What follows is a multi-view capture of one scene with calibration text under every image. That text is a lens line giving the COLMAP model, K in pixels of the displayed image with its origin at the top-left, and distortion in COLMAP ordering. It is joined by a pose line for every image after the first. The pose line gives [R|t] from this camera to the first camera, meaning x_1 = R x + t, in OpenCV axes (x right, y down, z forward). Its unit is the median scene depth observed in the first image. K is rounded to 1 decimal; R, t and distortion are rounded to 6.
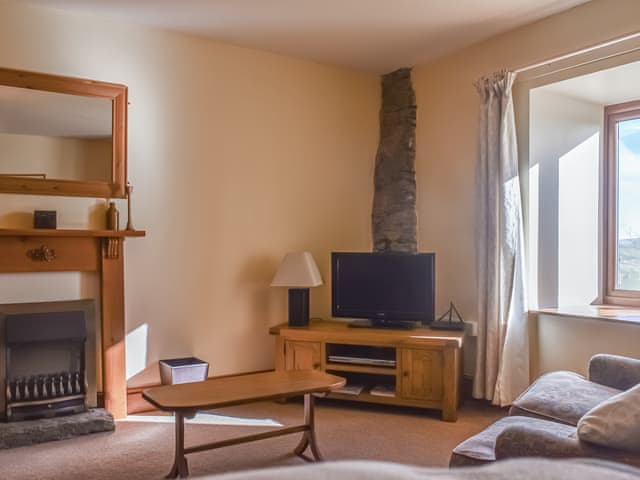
lens RADIAL K [[603.4, 0, 320.5], [0, 603.4, 242.9], [0, 0, 1]] dist [0.011363, -0.009746]
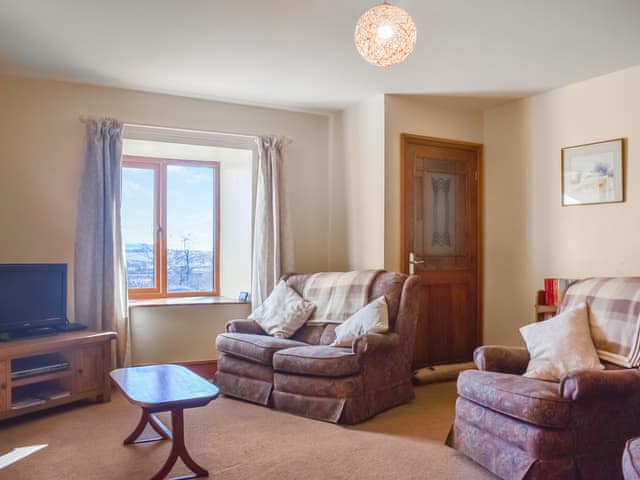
lens RADIAL K [[603.4, 0, 320.5], [0, 603.4, 242.9], [0, 0, 1]] dist [0.011363, -0.009746]
pose [[0.087194, 0.019993, 0.995991, -0.861073], [-0.001414, 0.999800, -0.019946, 0.000392], [-0.996190, 0.000330, 0.087205, 0.416821]]
